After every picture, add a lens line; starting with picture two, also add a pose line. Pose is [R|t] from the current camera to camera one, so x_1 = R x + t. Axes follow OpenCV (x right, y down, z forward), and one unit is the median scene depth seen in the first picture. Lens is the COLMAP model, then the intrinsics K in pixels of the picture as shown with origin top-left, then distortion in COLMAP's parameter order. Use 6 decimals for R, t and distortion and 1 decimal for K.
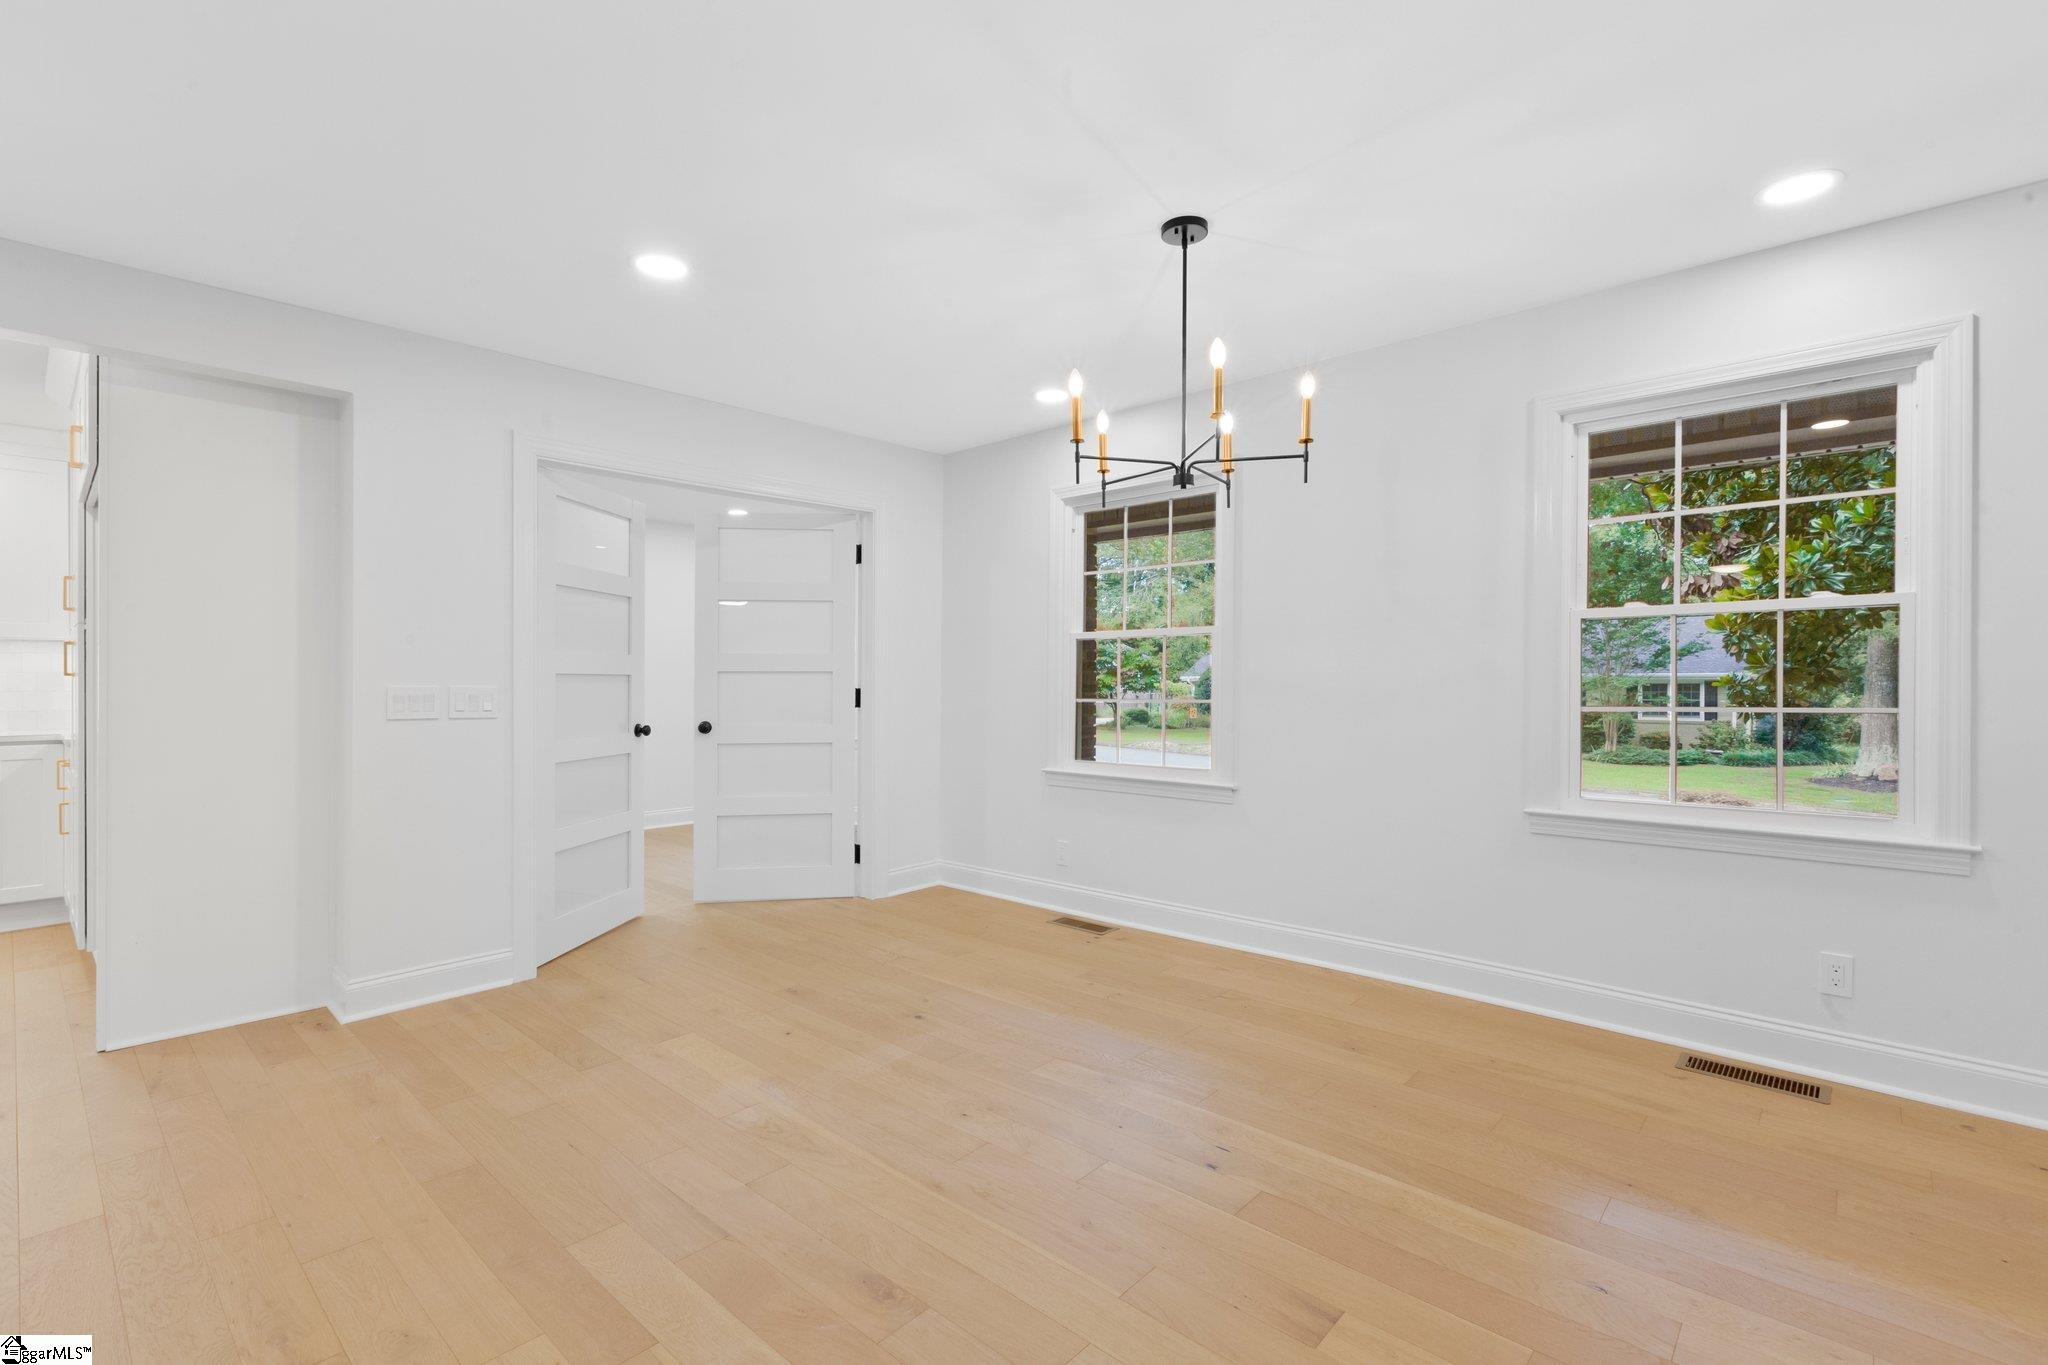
lens RADIAL K [[917.0, 0, 1040.0], [0, 917.0, 687.2], [0, 0, 1]] dist [-0.003114, 0.000147]
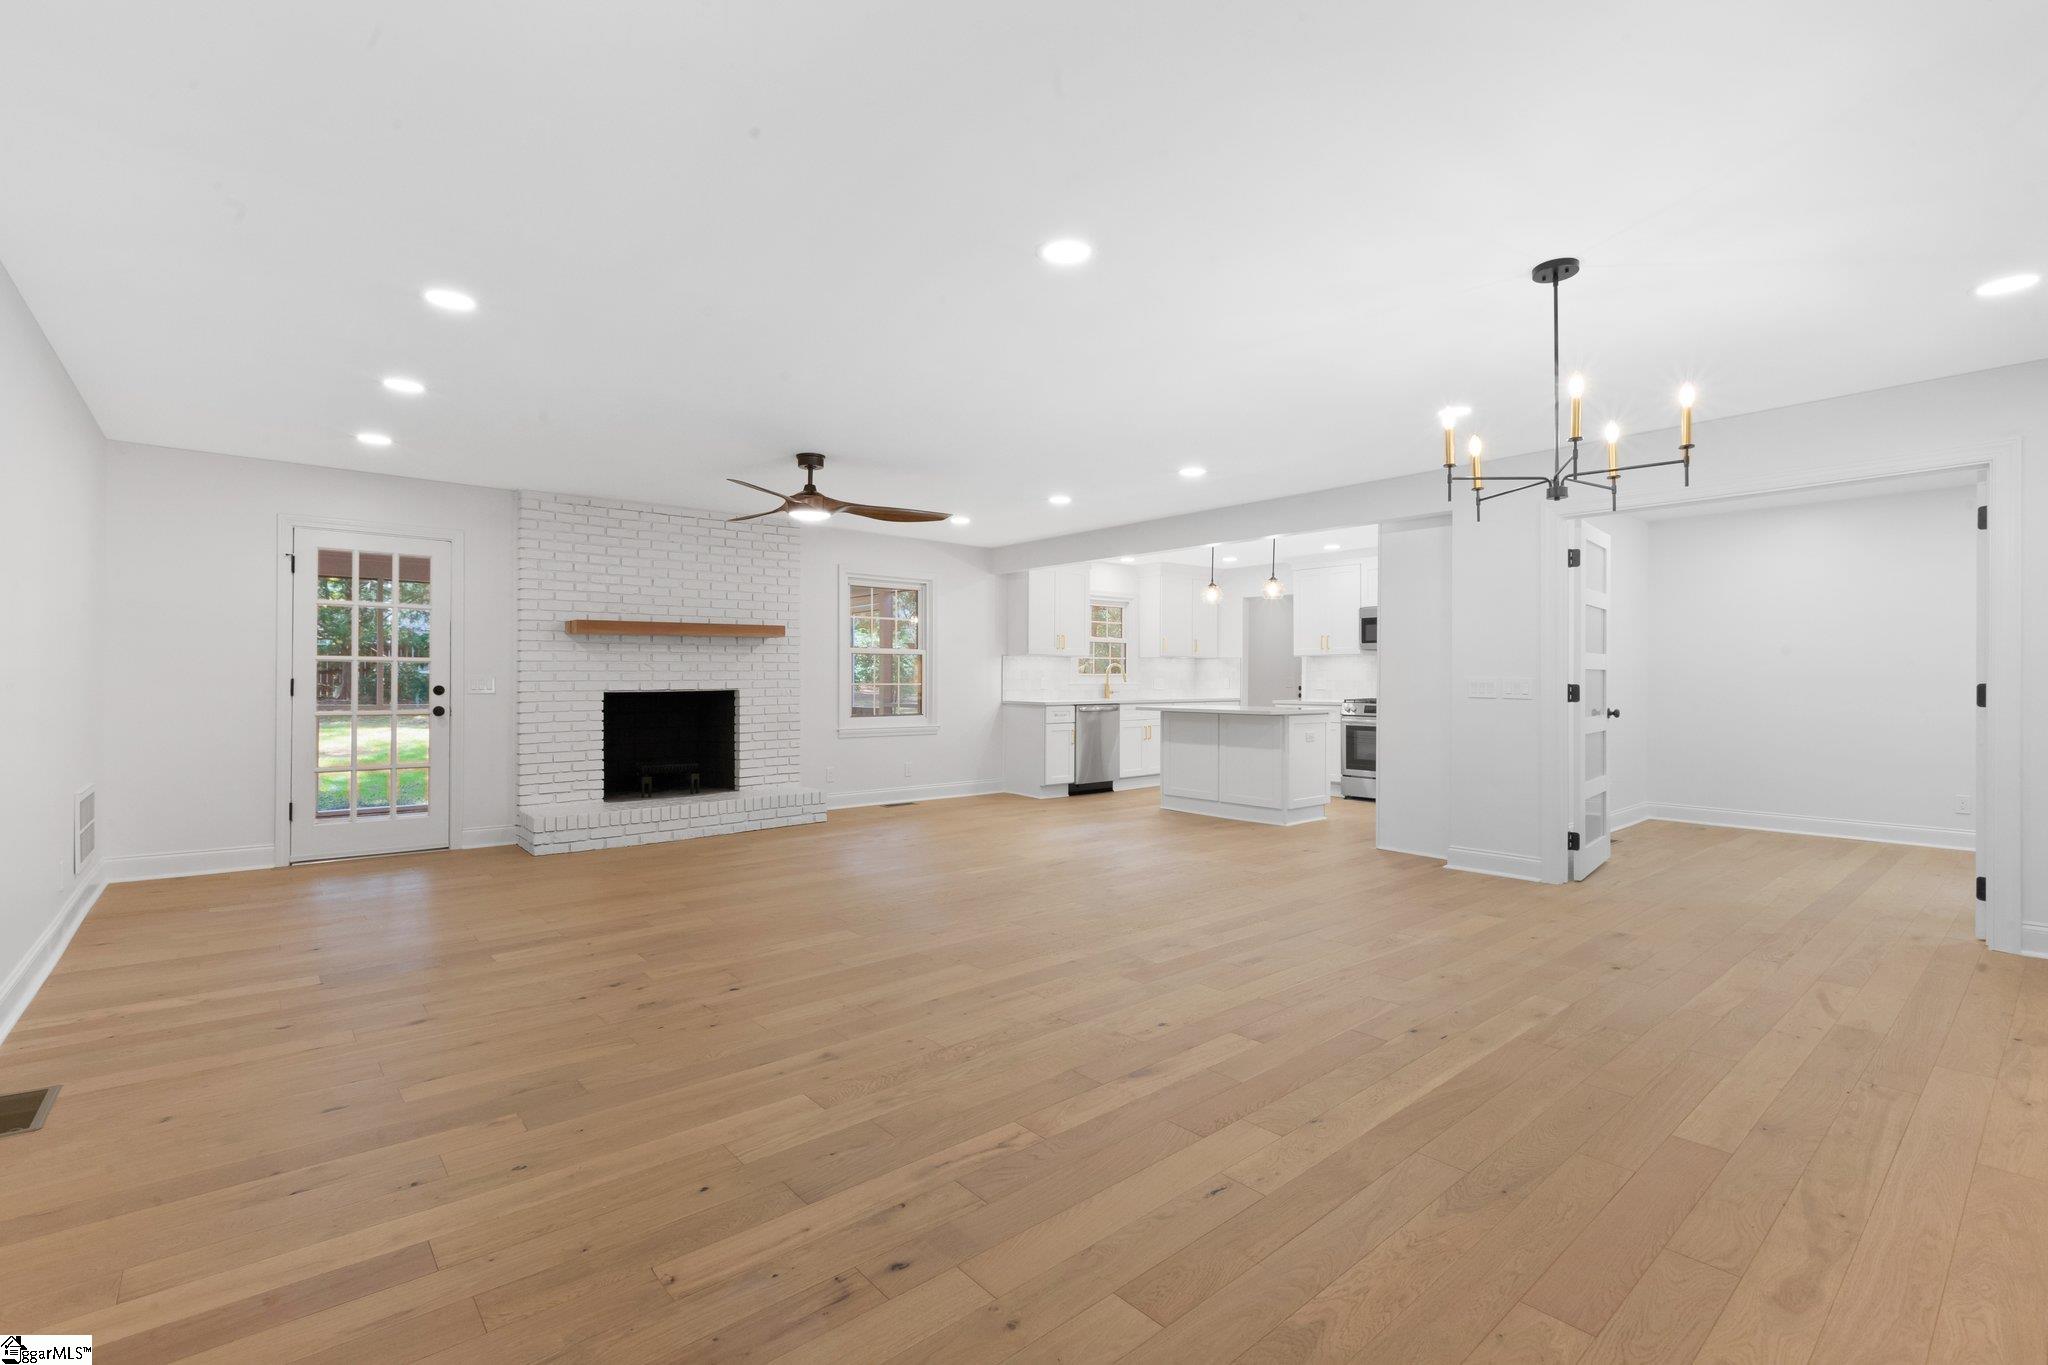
lens RADIAL K [[945.7, 0, 1002.1], [0, 945.7, 671.5], [0, 0, 1]] dist [0.006585, -0.000438]
pose [[-0.142574, -0.003877, -0.989777, 1.391169], [-0.010369, 0.999943, -0.002423, 0.002125], [0.989730, 0.009918, -0.142606, 0.496701]]
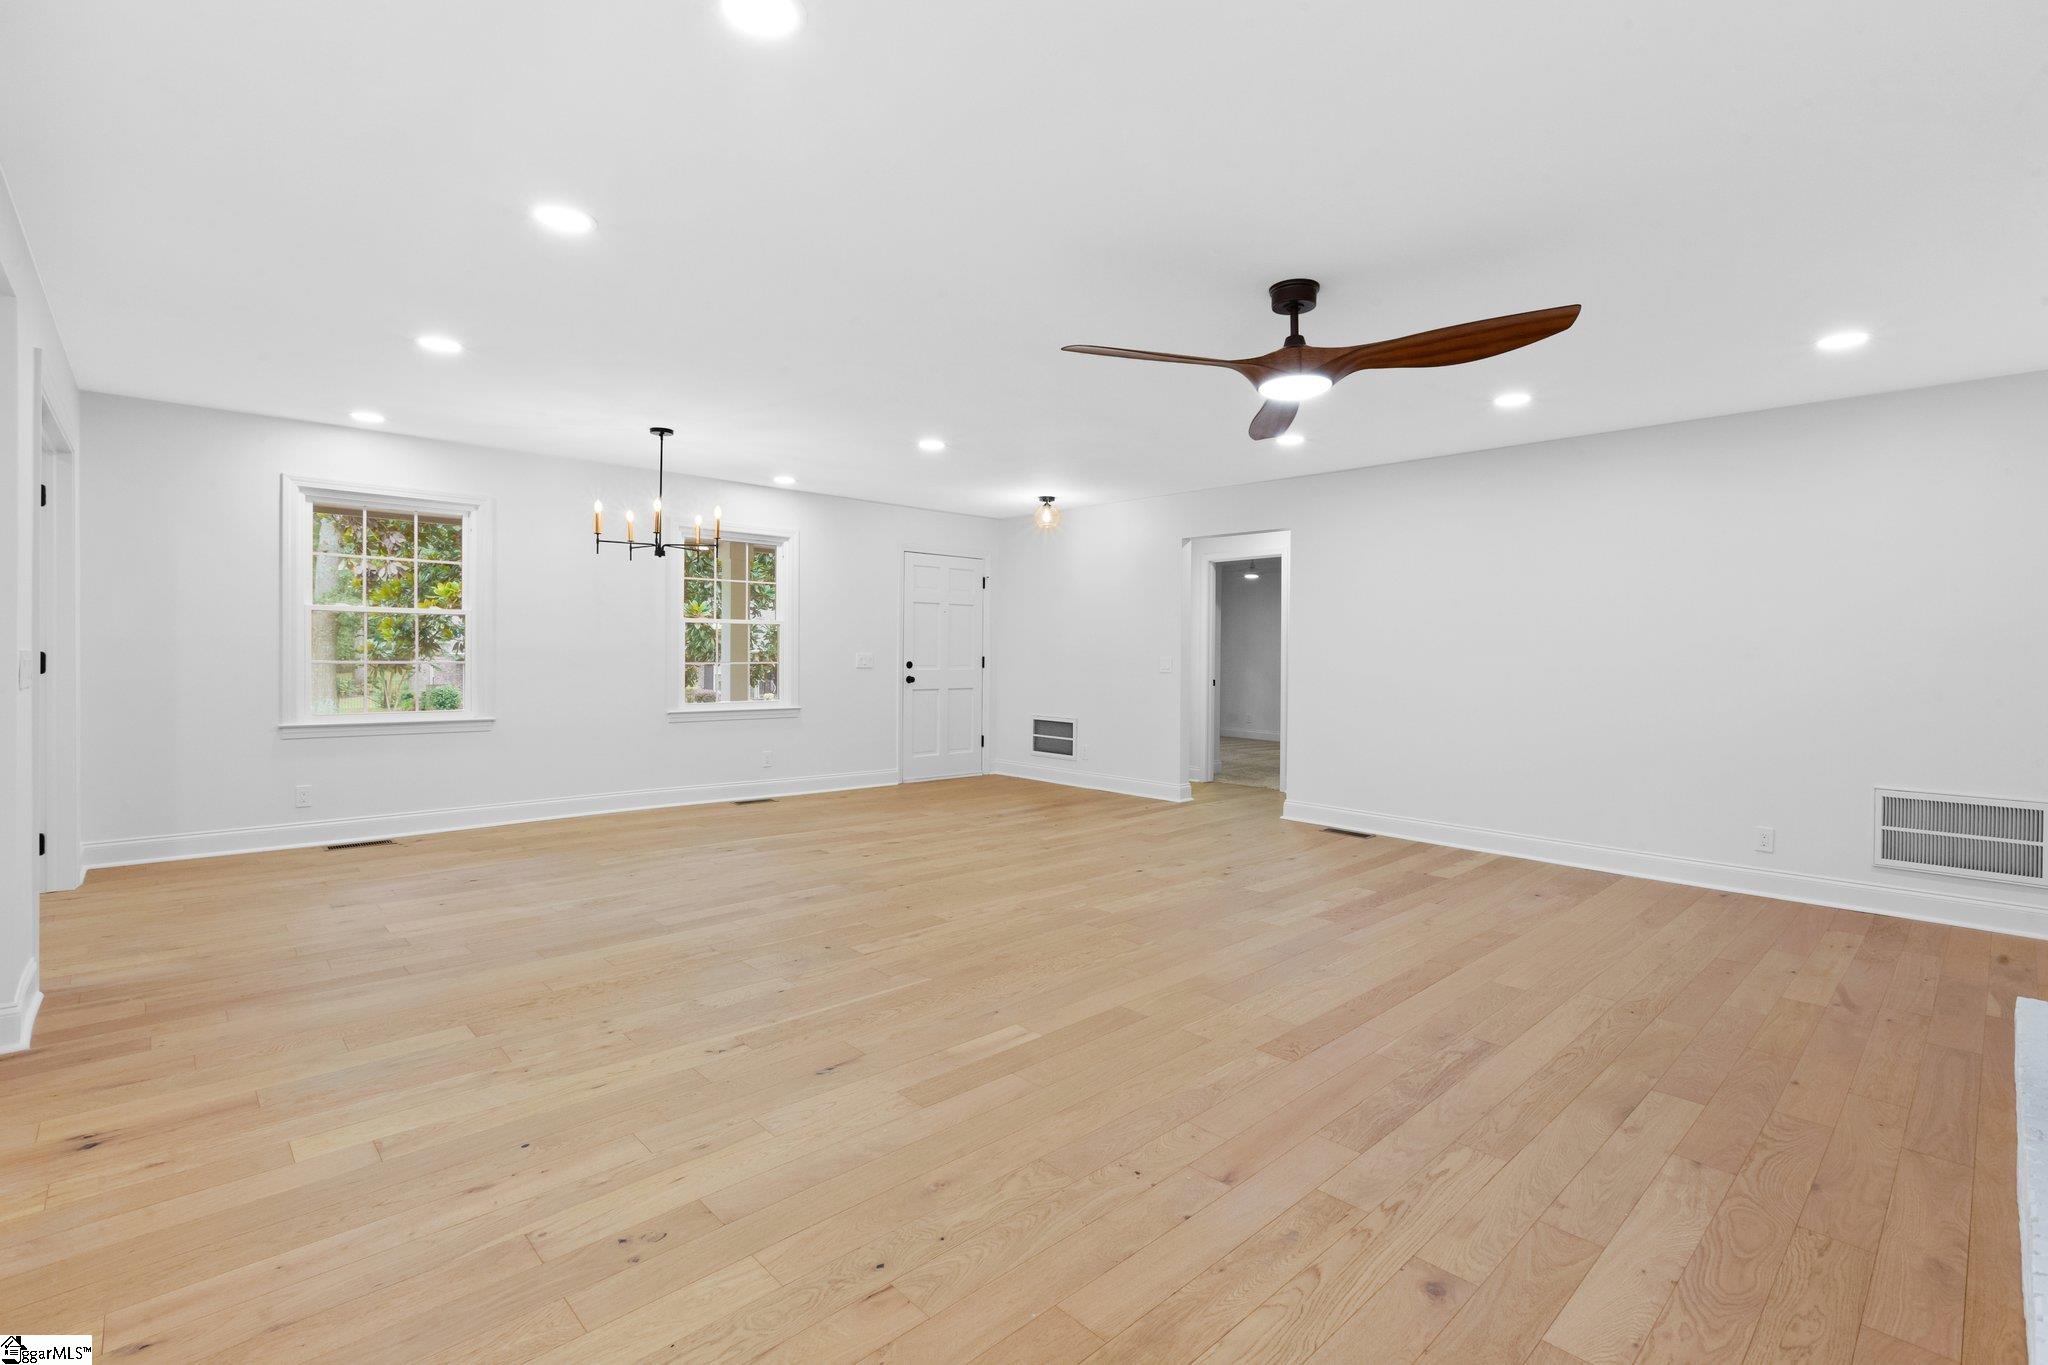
lens RADIAL K [[917.0, 0, 1040.0], [0, 917.0, 687.2], [0, 0, 1]] dist [-0.003114, 0.000147]
pose [[0.064777, -0.037131, 0.997209, -1.833934], [-0.004870, 0.999284, 0.037524, -0.006260], [-0.997888, -0.007287, 0.064550, 0.008205]]
